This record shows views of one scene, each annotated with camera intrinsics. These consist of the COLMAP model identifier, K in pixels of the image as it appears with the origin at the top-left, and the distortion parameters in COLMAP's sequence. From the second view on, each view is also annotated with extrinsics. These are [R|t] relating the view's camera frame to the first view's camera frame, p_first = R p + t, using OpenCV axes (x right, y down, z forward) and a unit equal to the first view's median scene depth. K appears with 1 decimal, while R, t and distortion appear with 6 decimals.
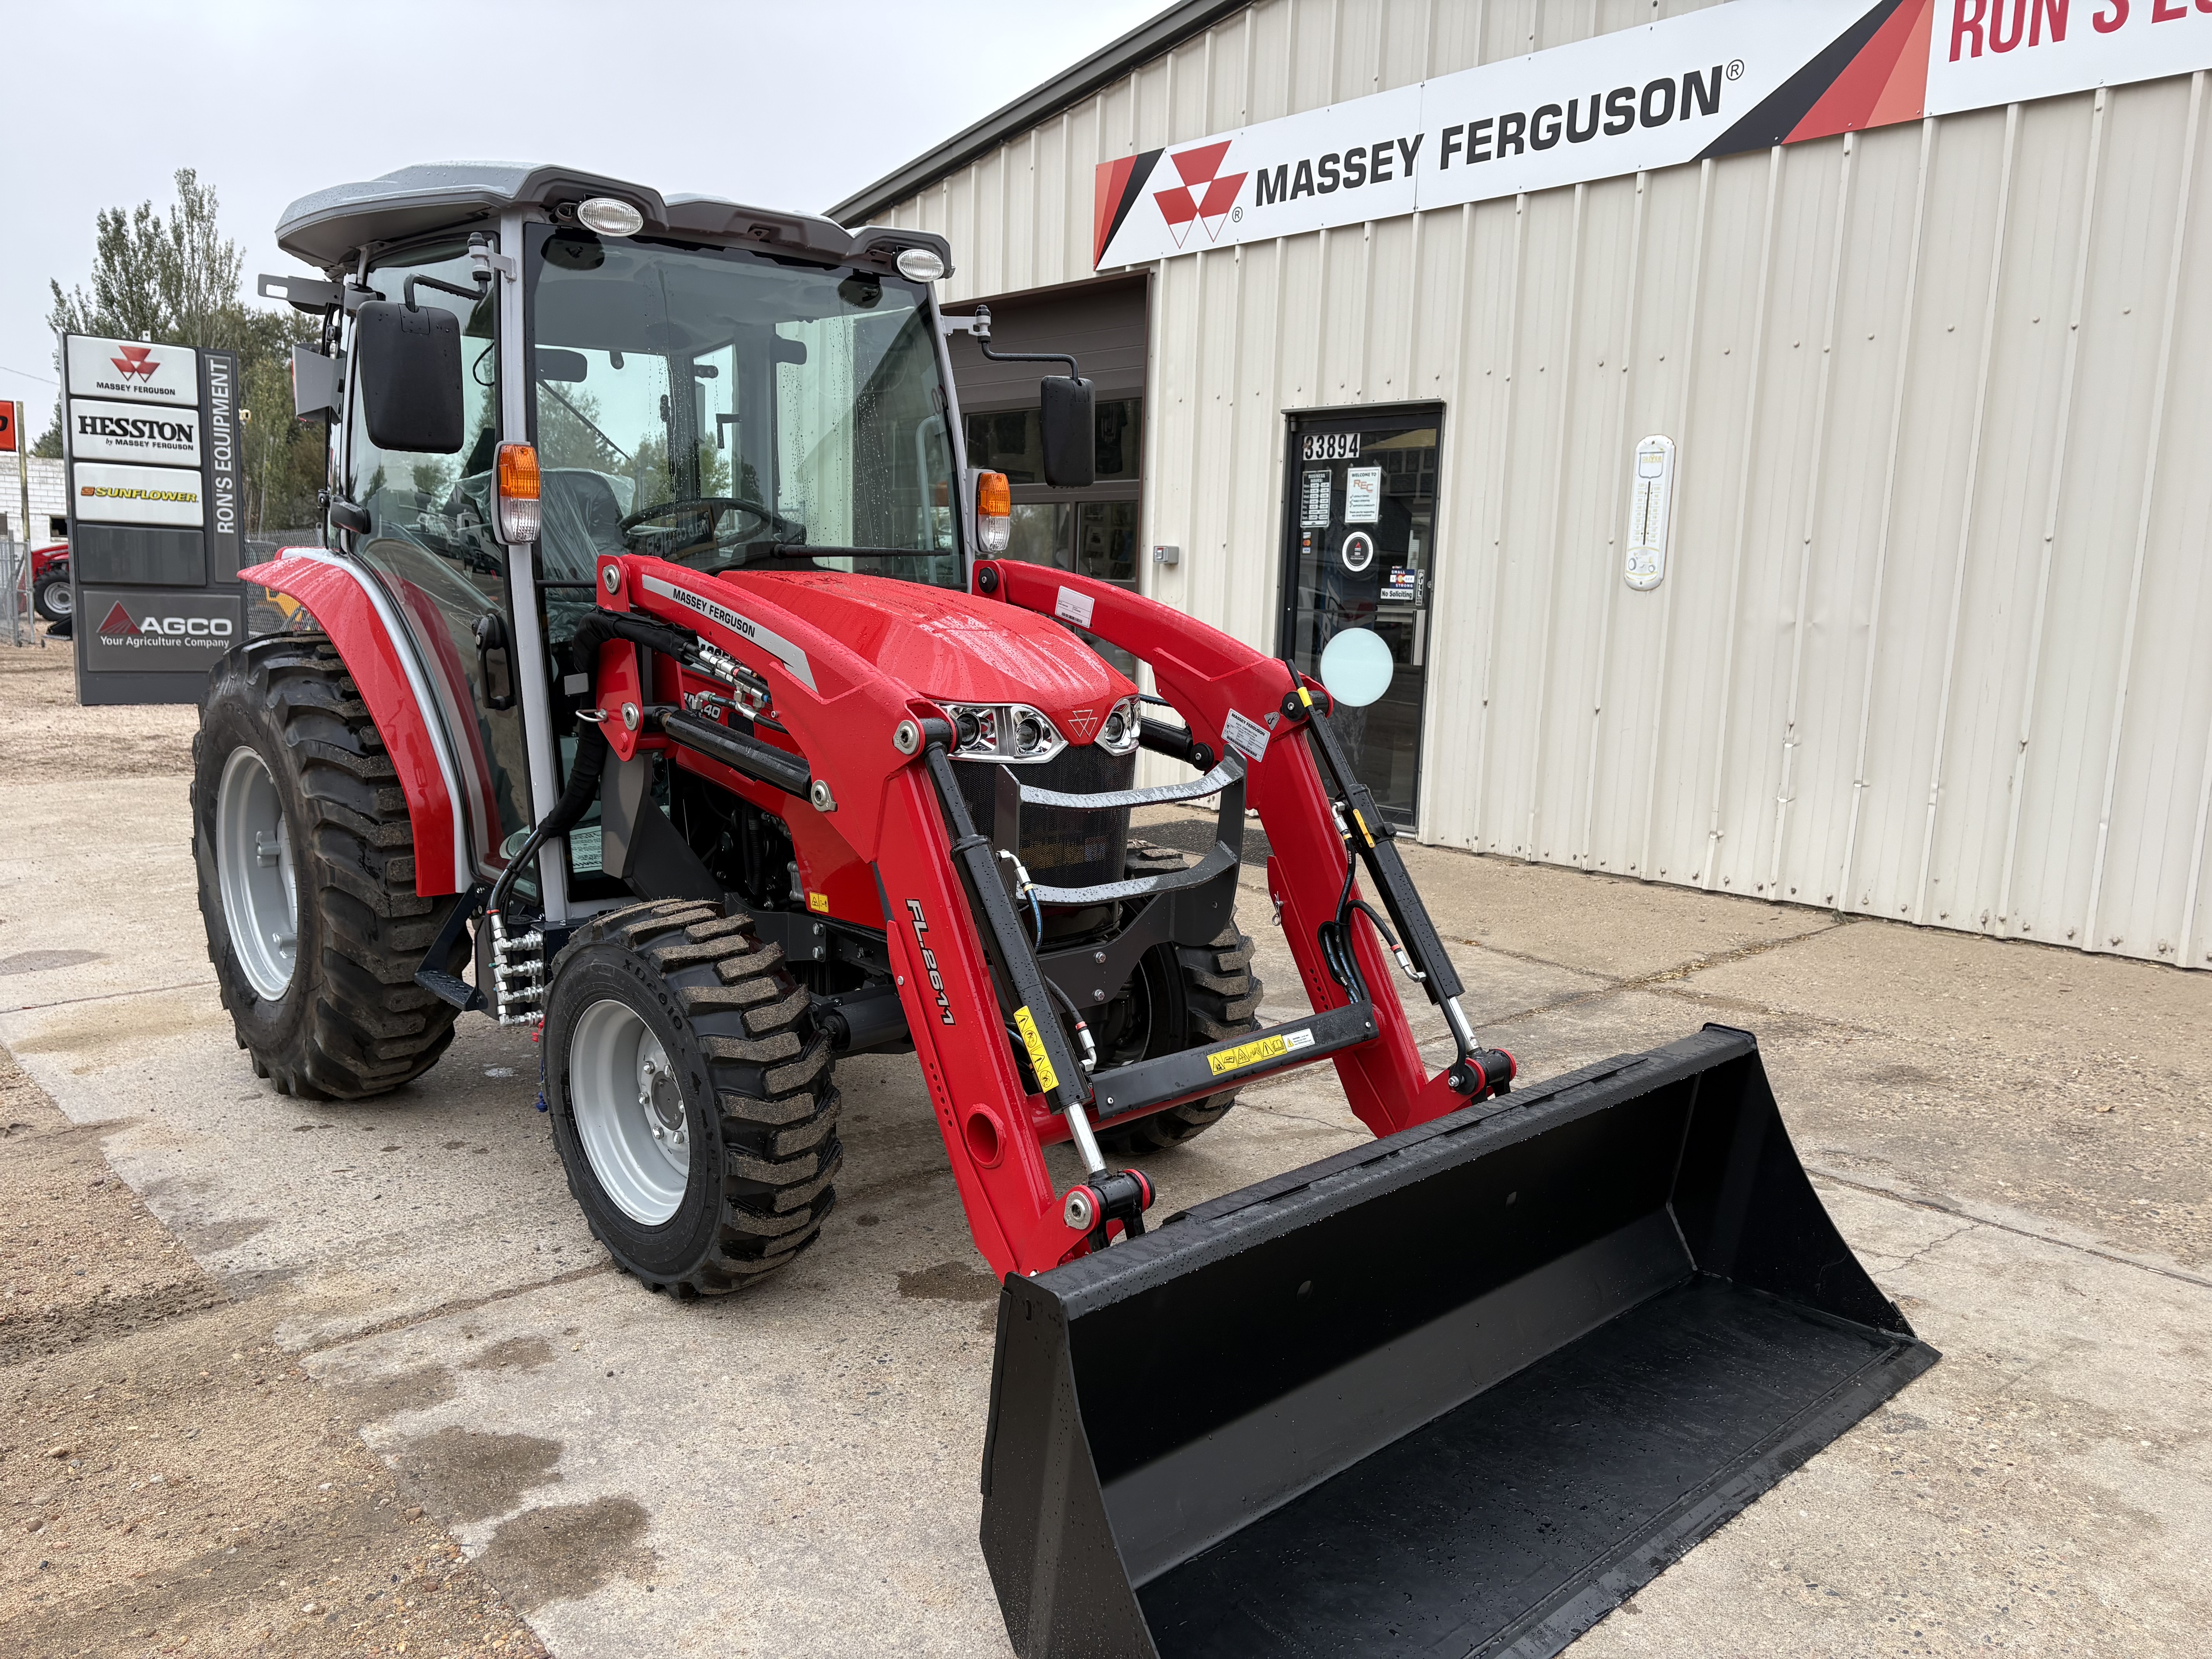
lens RADIAL K [[1665.9, 0, 1110.9], [0, 1665.9, 827.5], [0, 0, 1]] dist [0.056550, -0.055061]
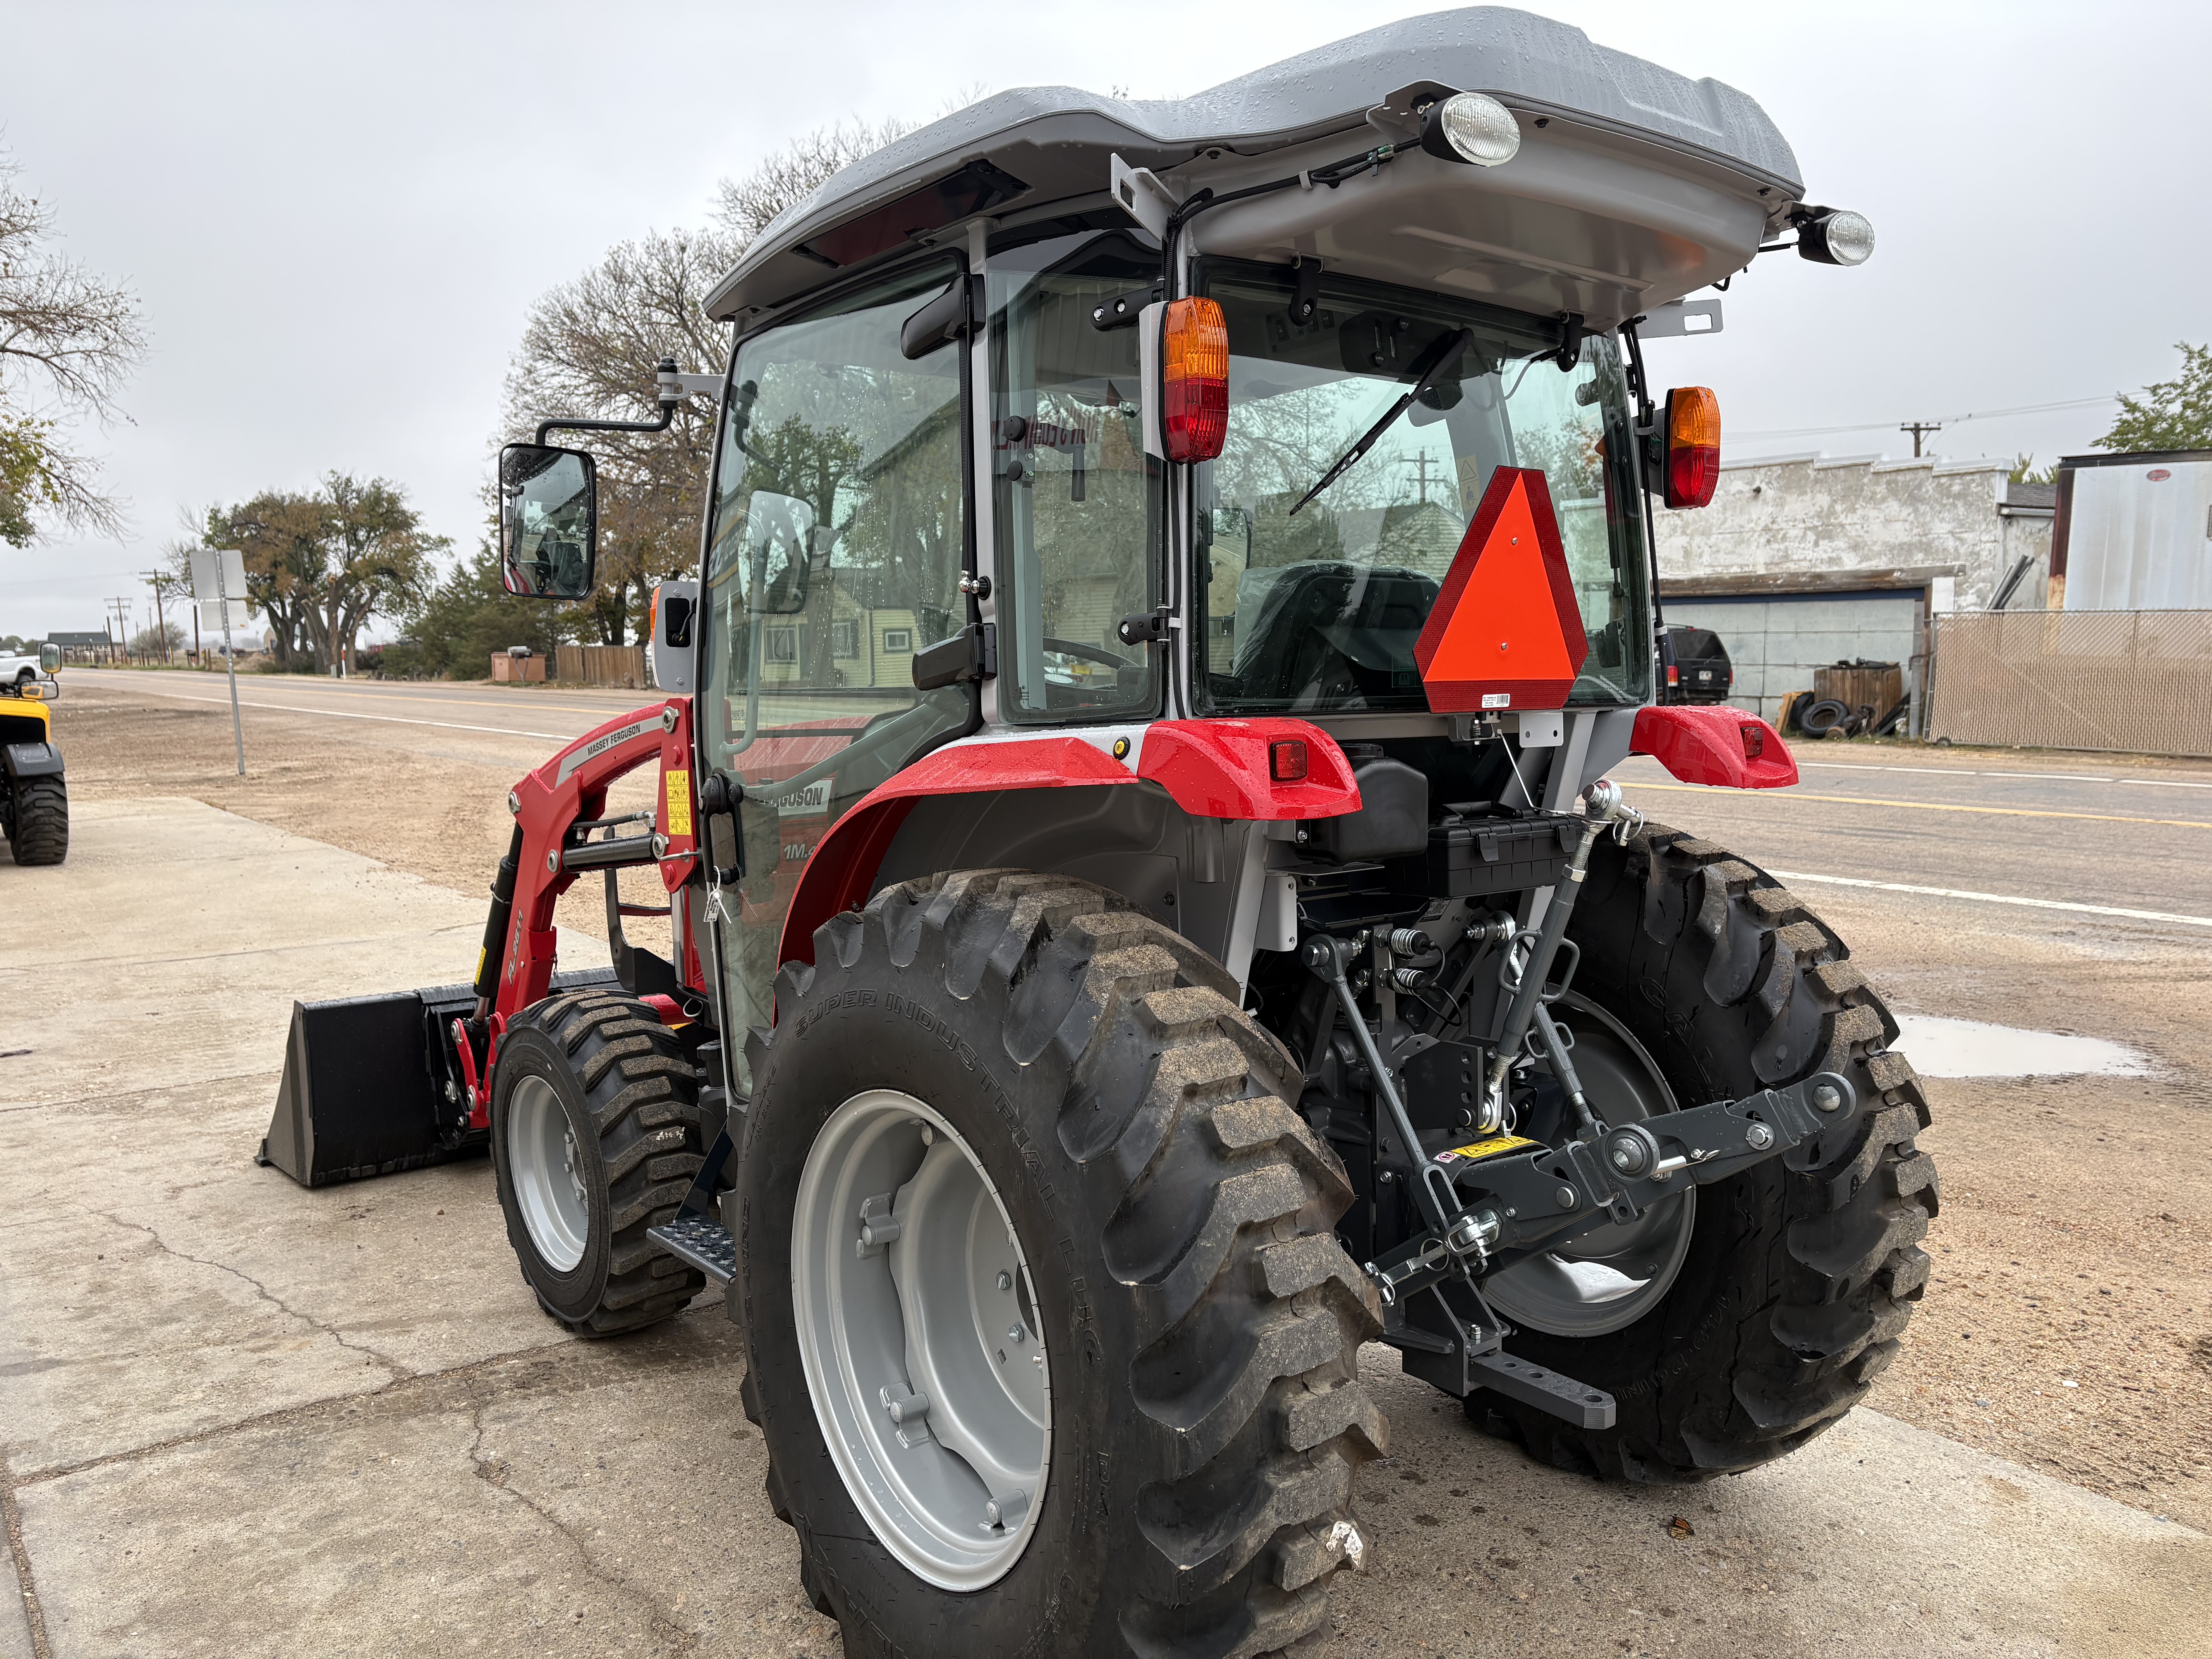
lens RADIAL K [[1665.9, 0, 1115.5], [0, 1665.9, 810.5], [0, 0, 1]] dist [0.056550, -0.055061]
pose [[-0.997394, -0.021827, 0.068766, -0.334553], [-0.004406, 0.969787, 0.243914, -0.309696], [-0.072012, 0.242975, -0.967356, 1.800701]]
